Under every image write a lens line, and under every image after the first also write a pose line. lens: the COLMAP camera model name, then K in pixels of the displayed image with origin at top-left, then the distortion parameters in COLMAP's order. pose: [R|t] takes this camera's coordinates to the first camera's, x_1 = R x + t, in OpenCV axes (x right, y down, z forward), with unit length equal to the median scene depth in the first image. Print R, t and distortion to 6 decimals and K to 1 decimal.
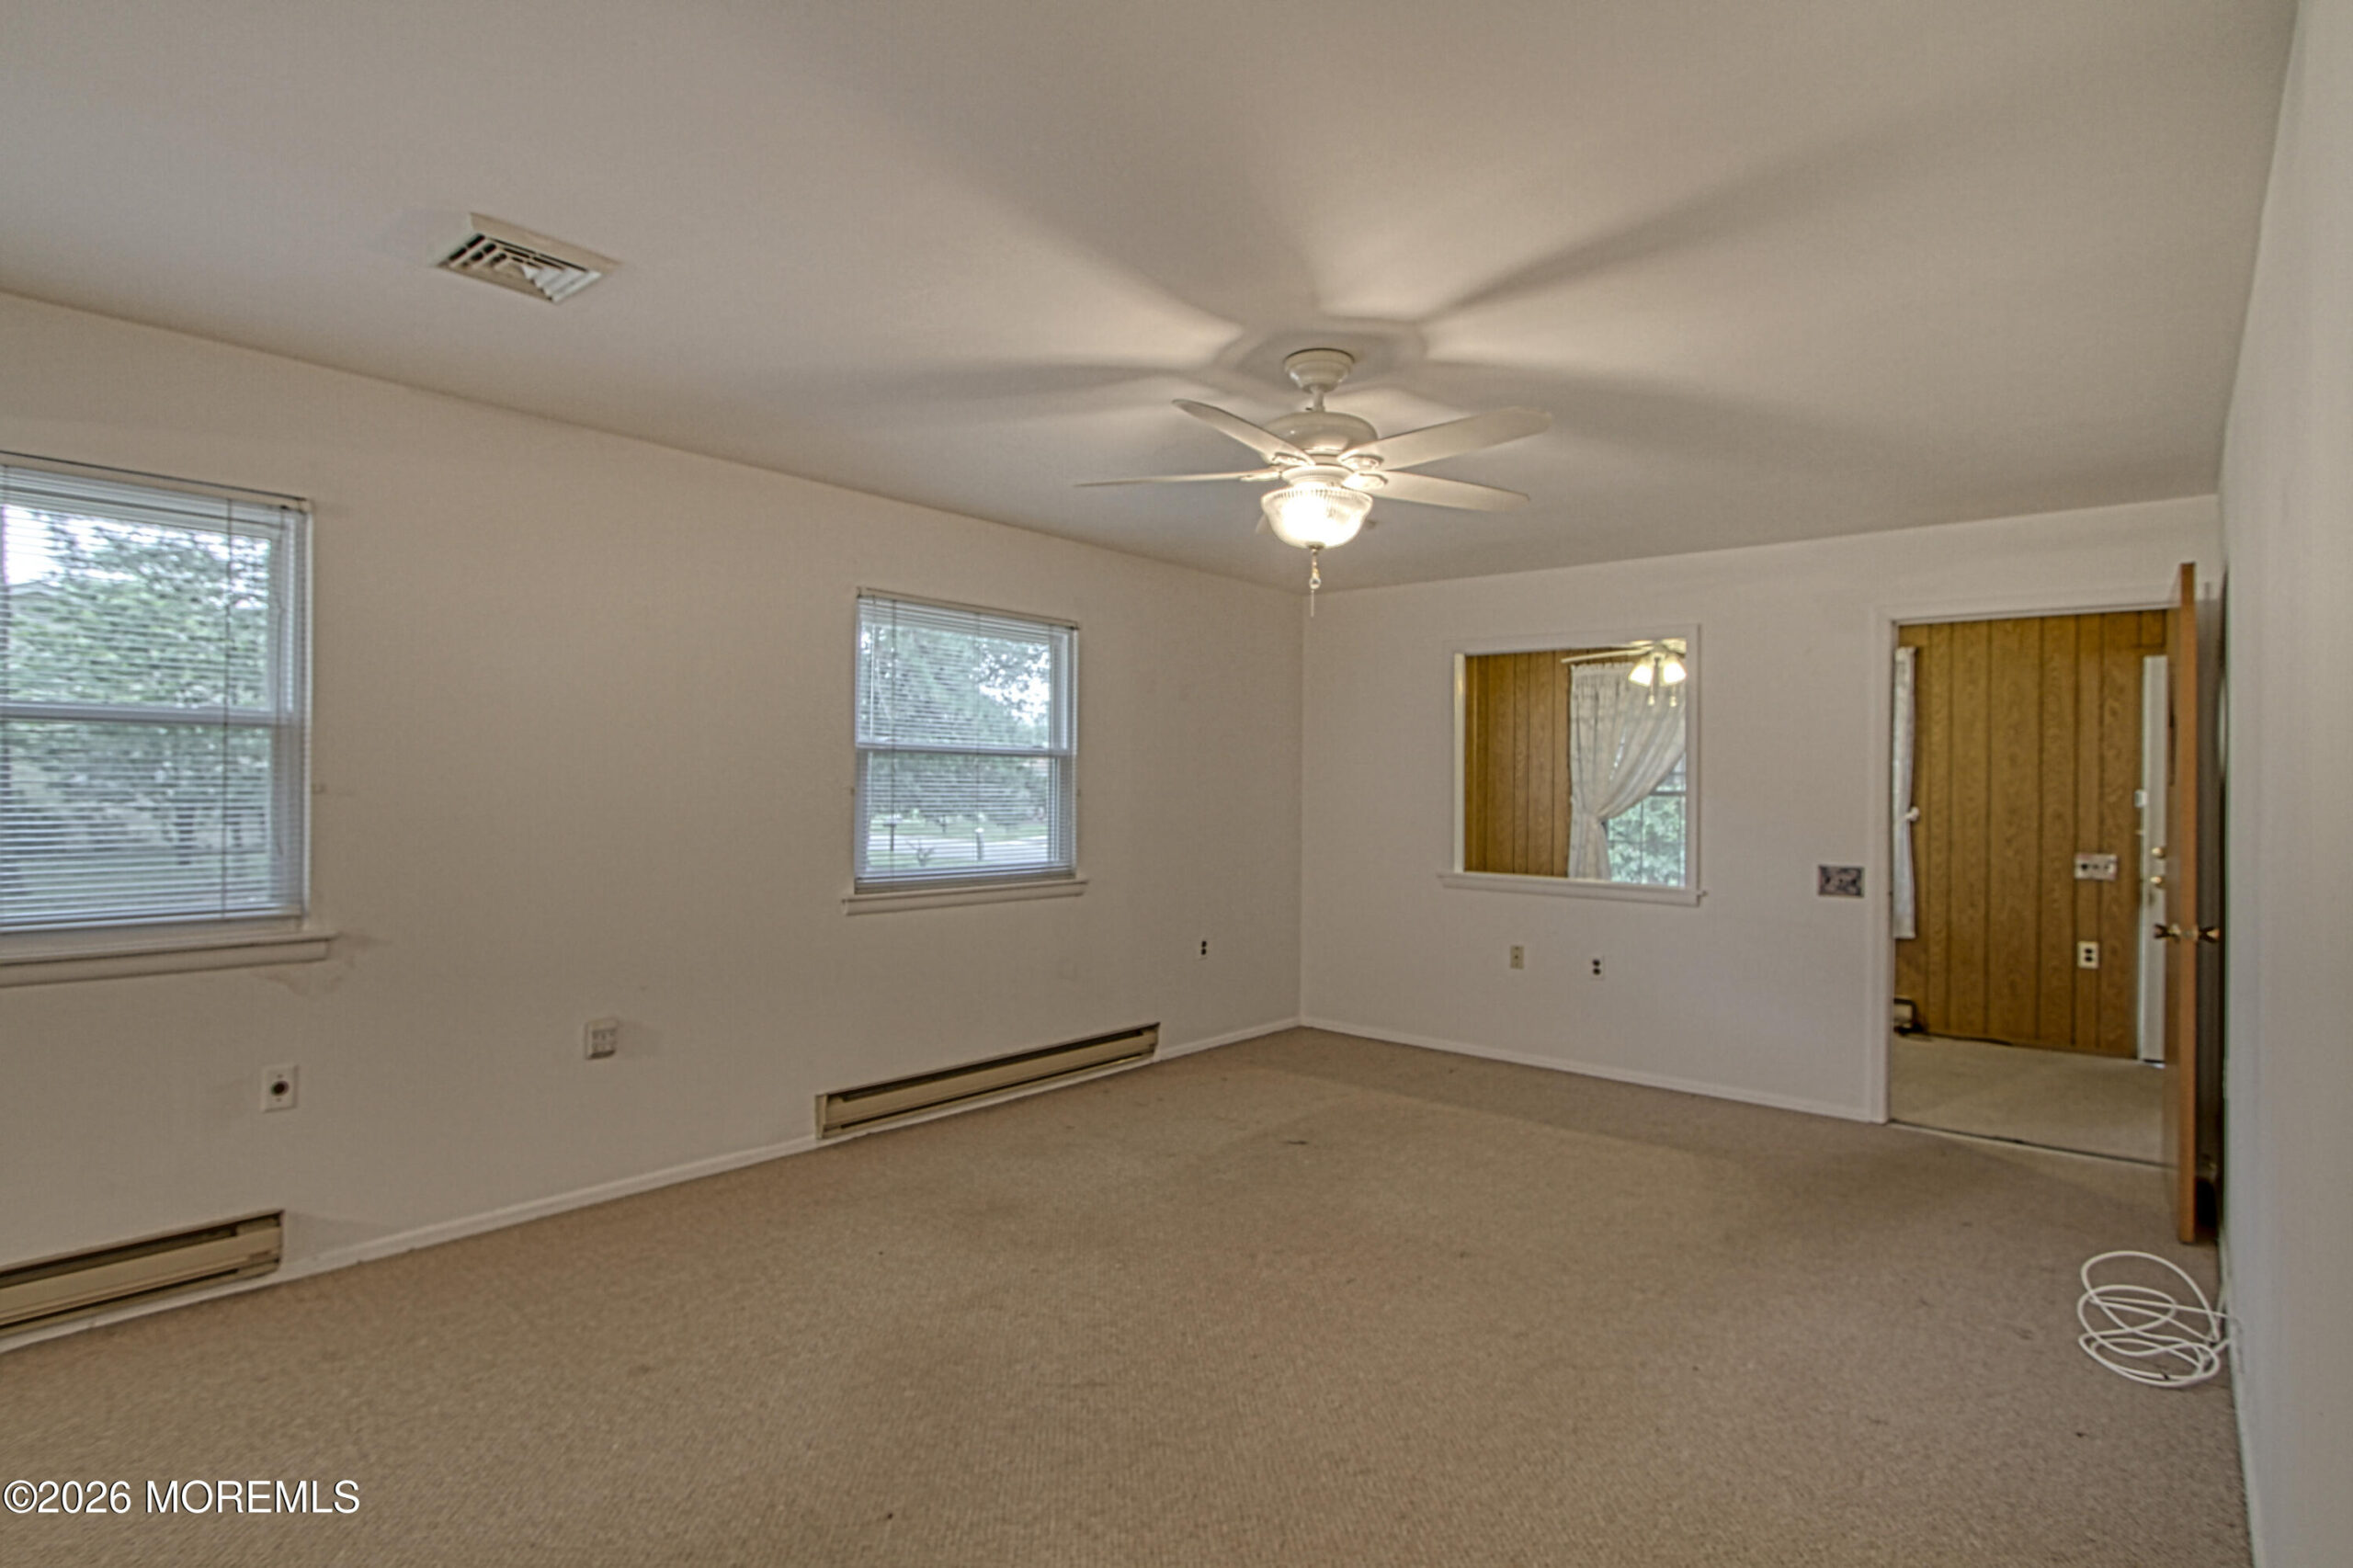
lens RADIAL K [[1199.4, 0, 1155.8], [0, 1199.4, 774.0], [0, 0, 1]] dist [-0.015650, 0.000518]
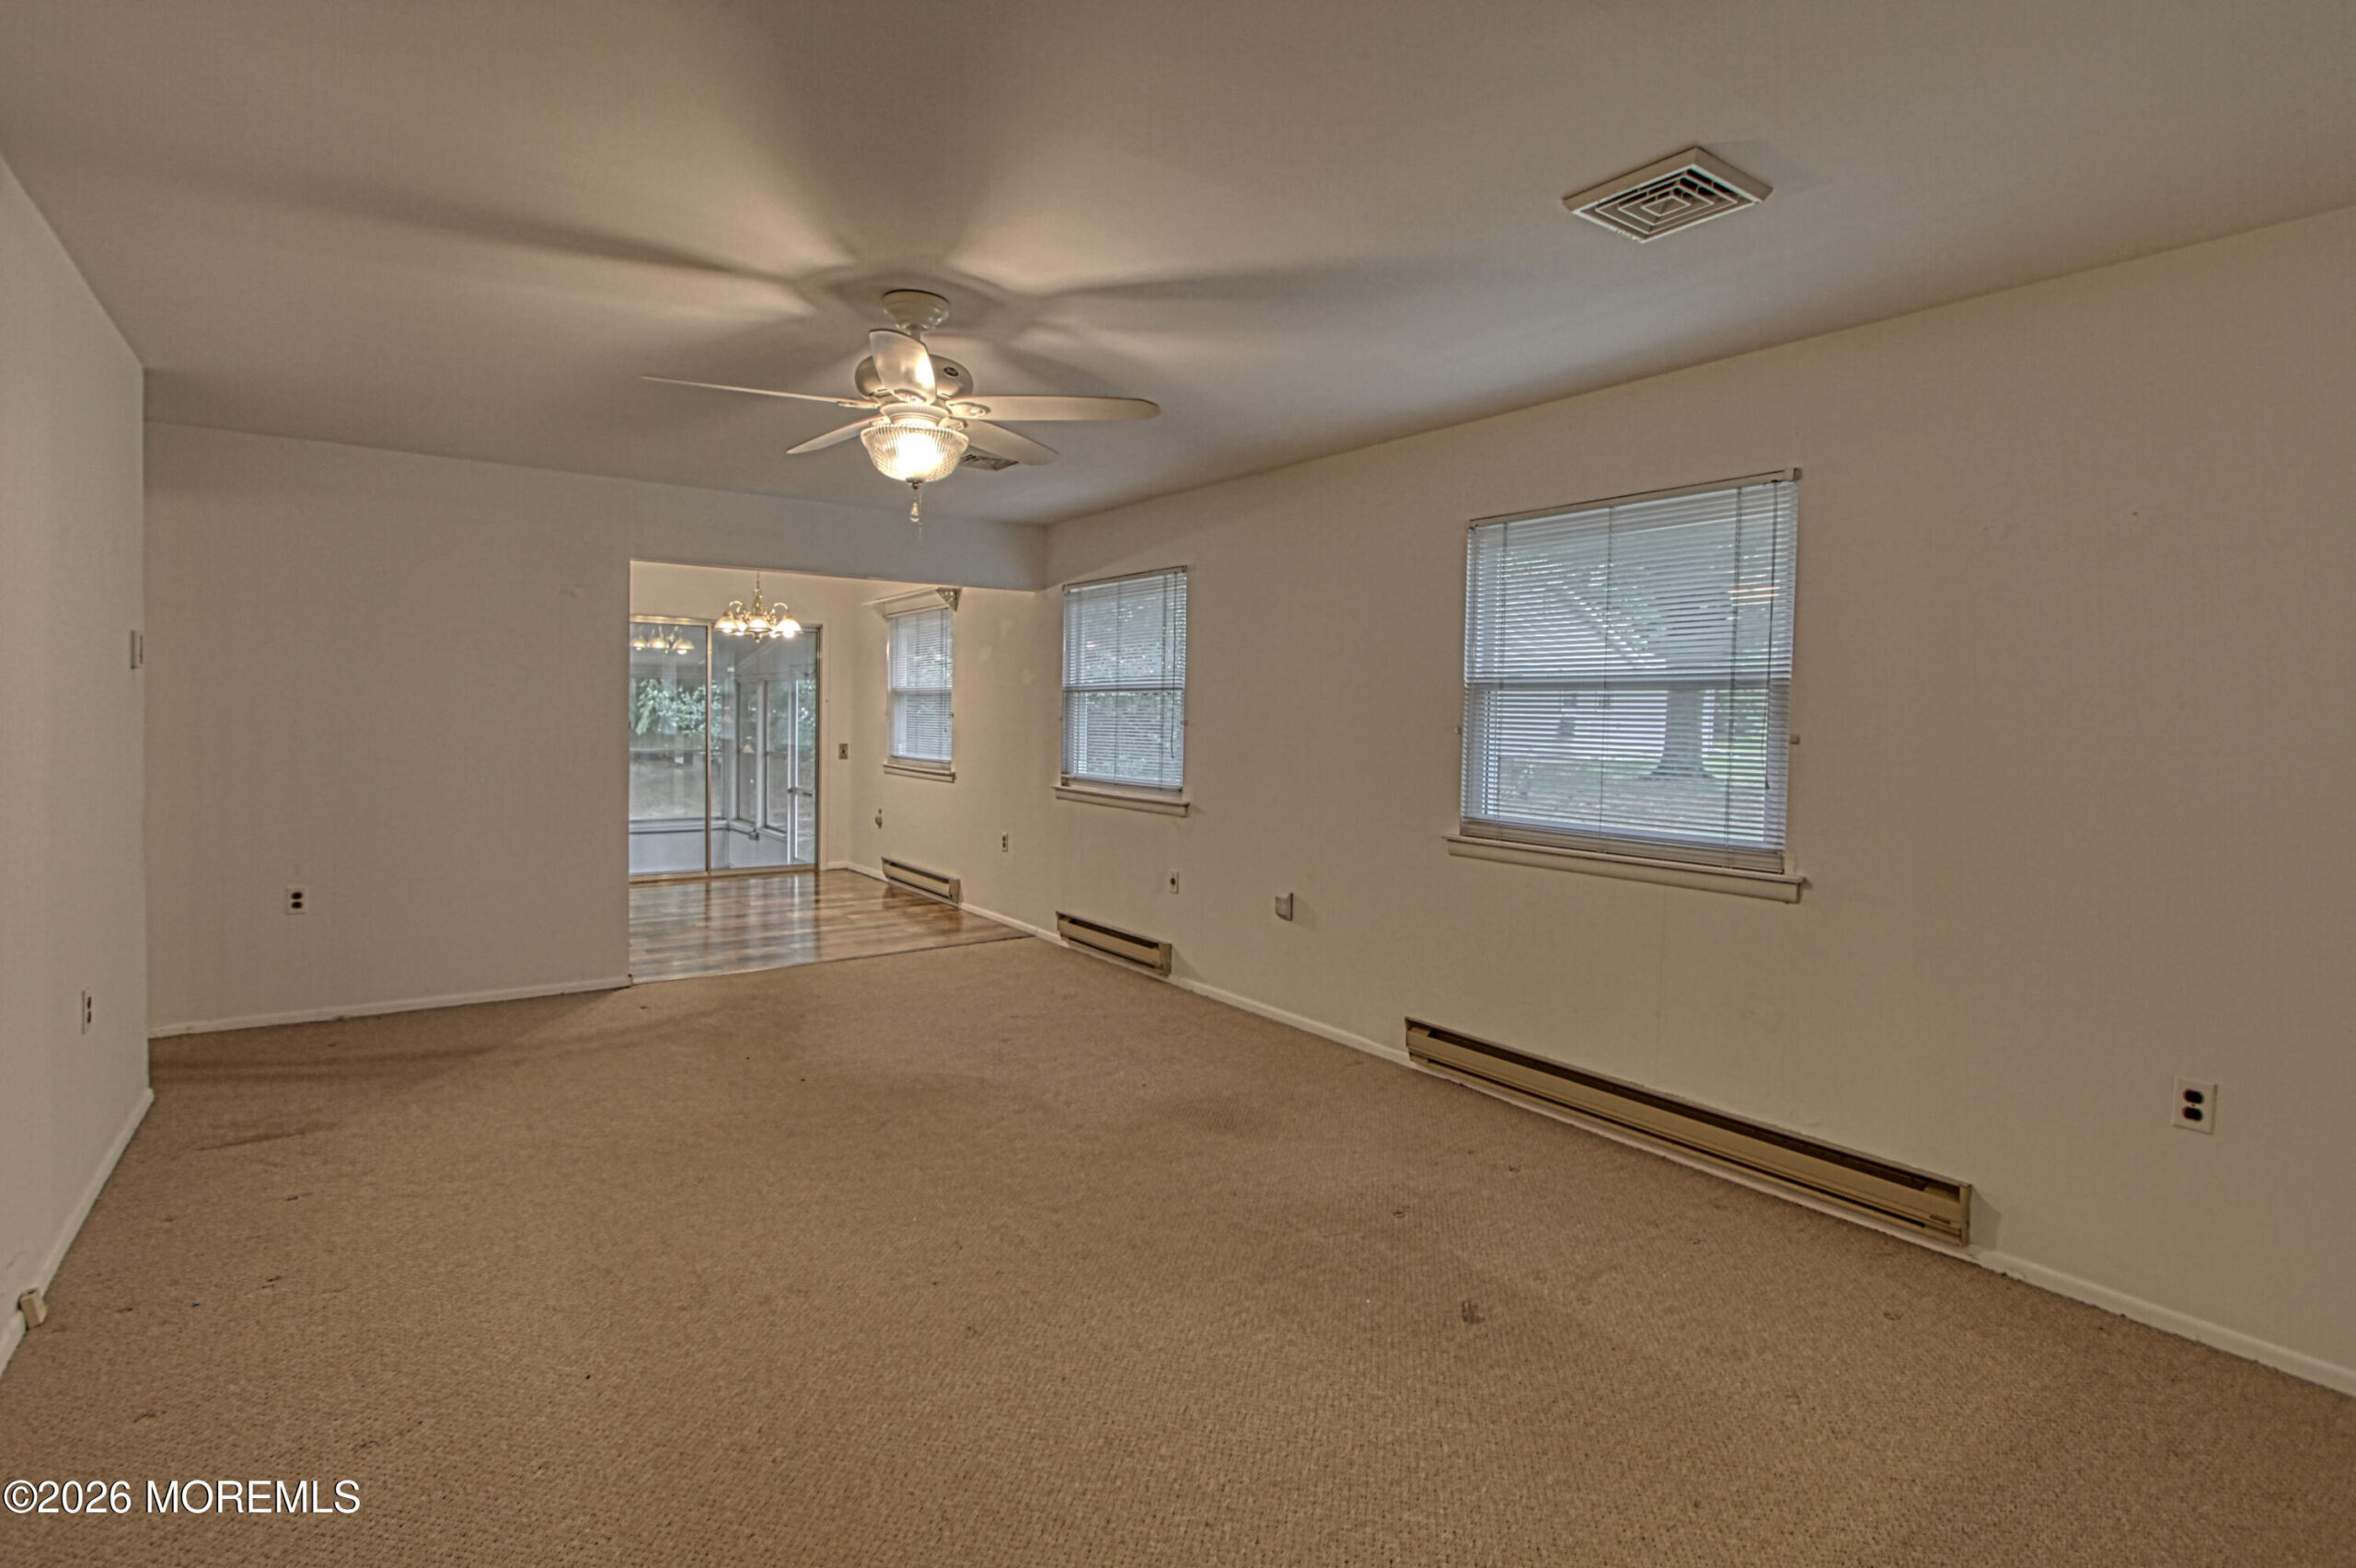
lens RADIAL K [[1113.1, 0, 1149.3], [0, 1113.1, 738.8], [0, 0, 1]] dist [-0.017223, 0.002358]
pose [[-0.242914, 0.005054, -0.970035, 0.533792], [-0.009491, 0.999926, 0.007586, 0.013049], [0.970001, 0.011050, -0.242848, 0.749584]]
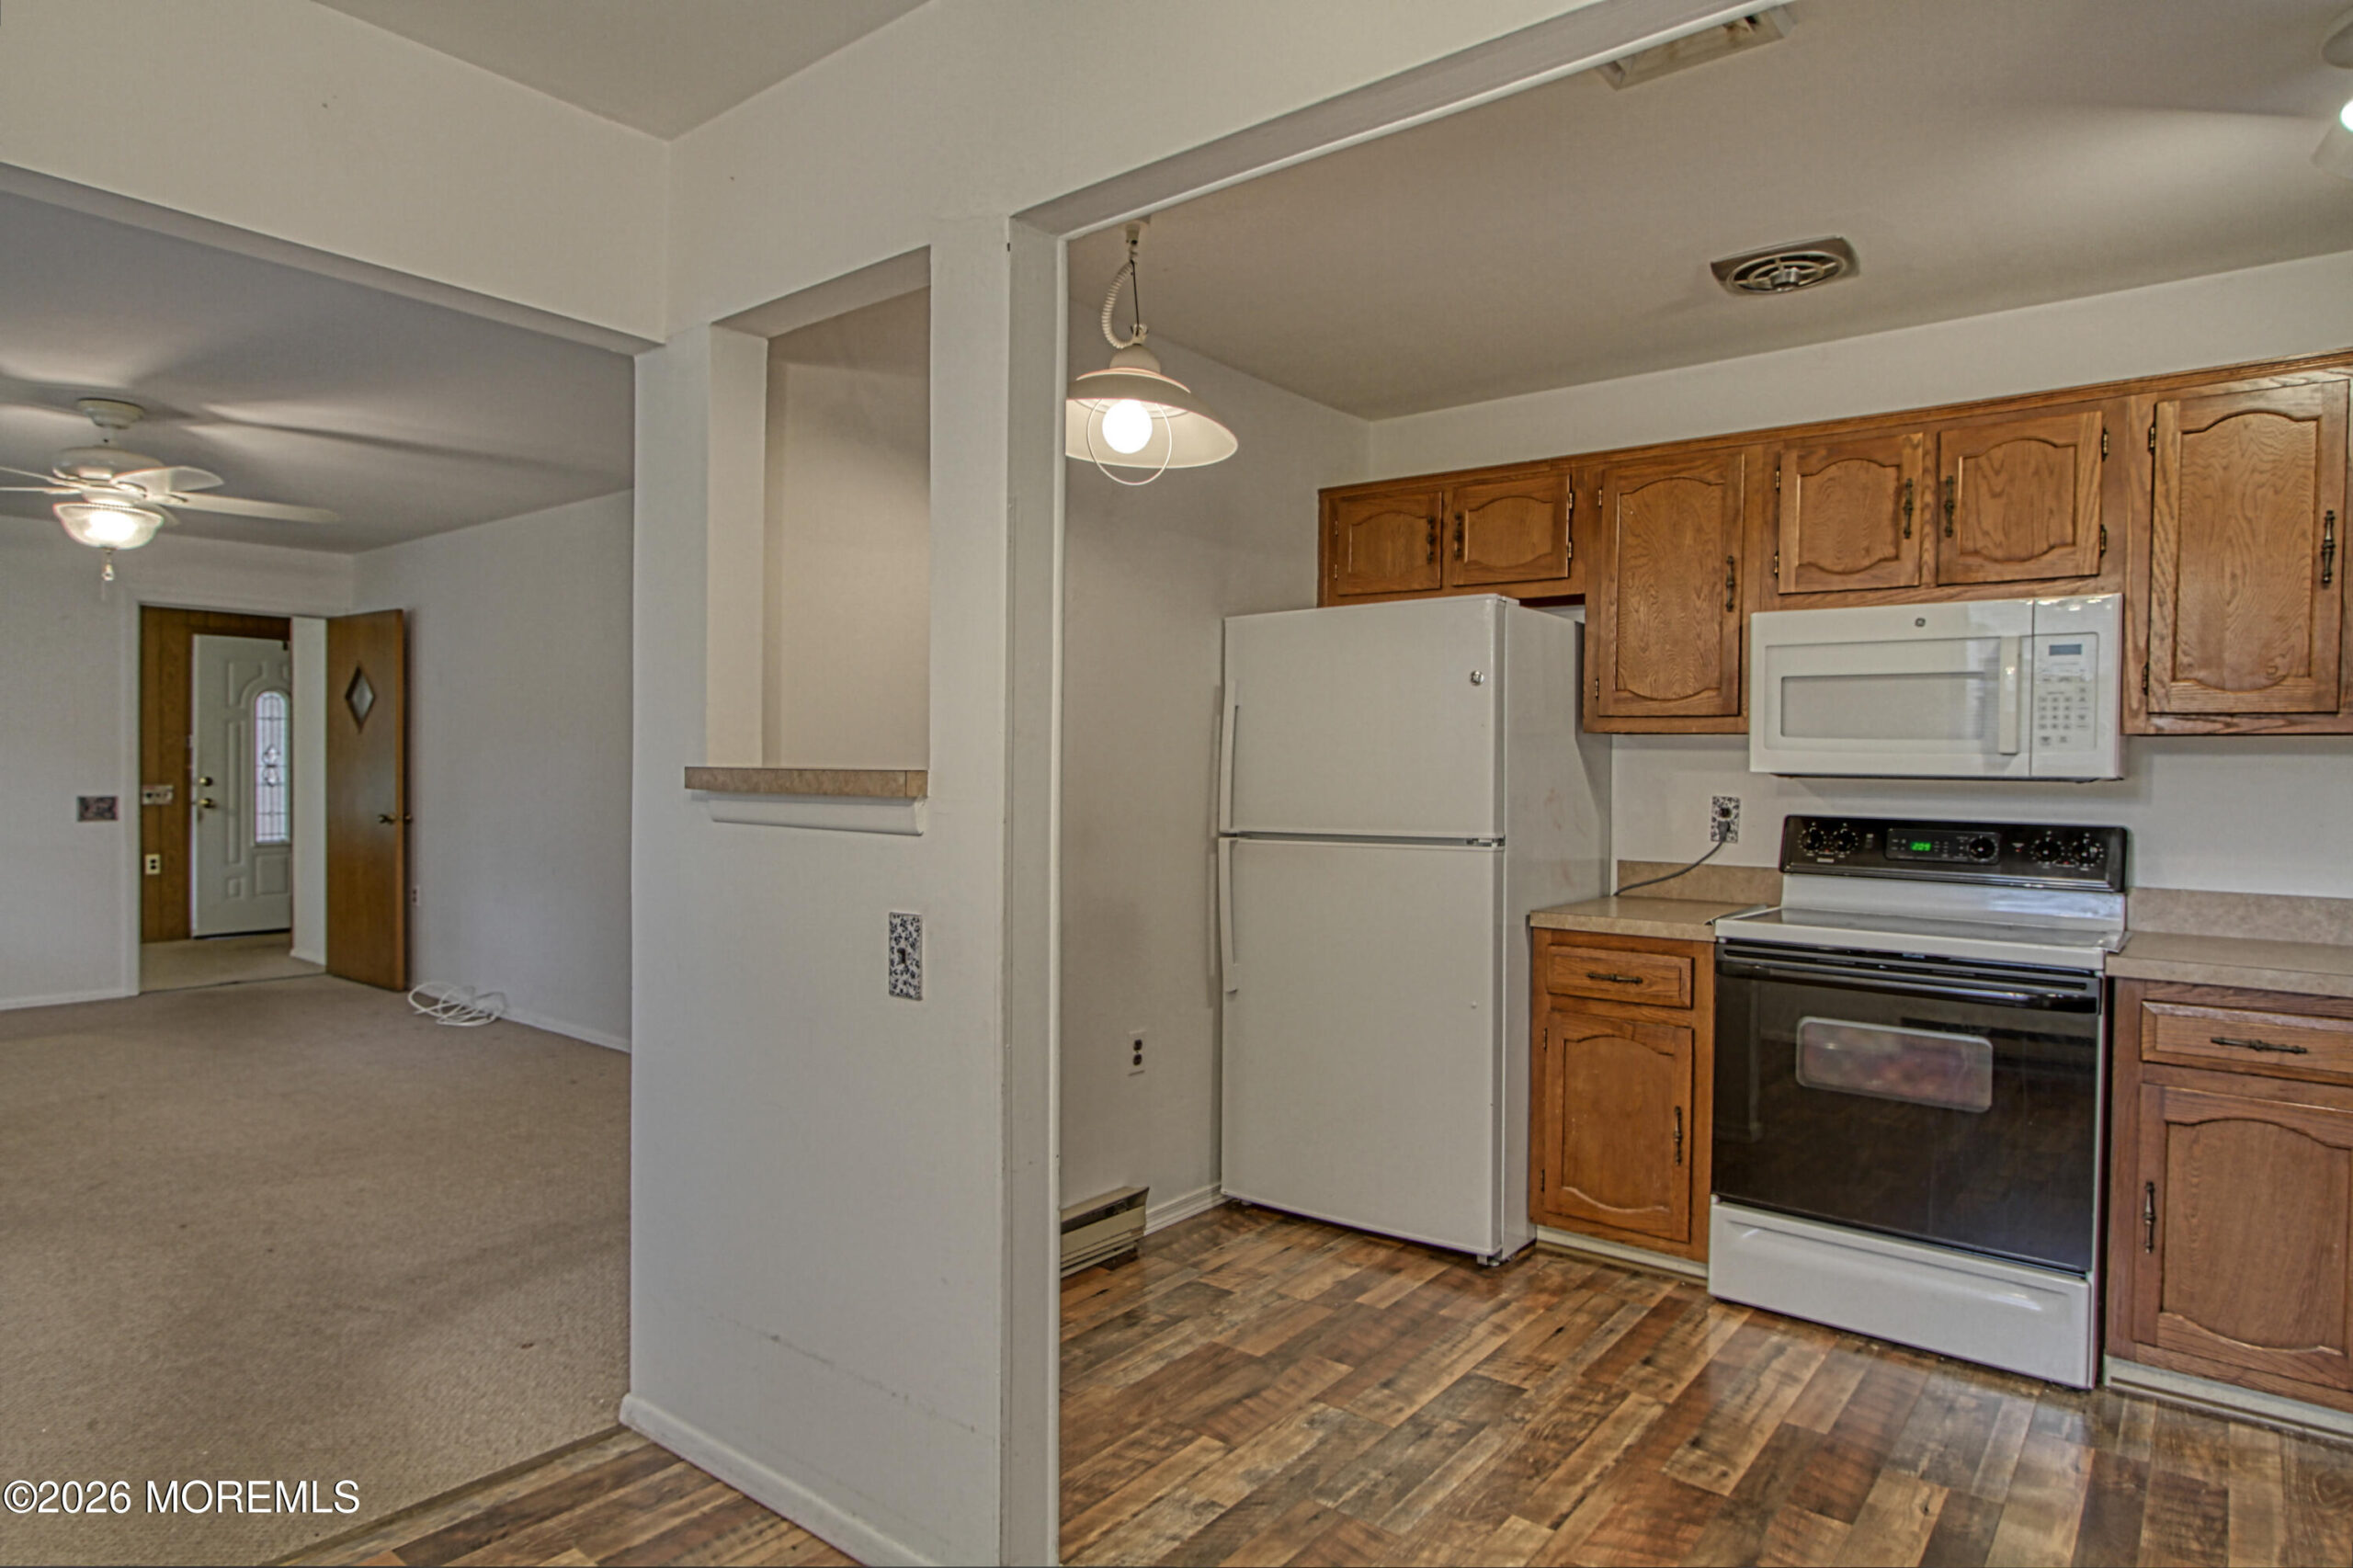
lens RADIAL K [[1320.5, 0, 1181.5], [0, 1320.5, 776.1], [0, 0, 1]] dist [-0.002458, -0.000321]
pose [[-0.024004, -0.028870, 0.999295, -0.662910], [-0.015437, 0.999474, 0.028505, 0.000167], [-0.999593, -0.014742, -0.024437, -0.069367]]
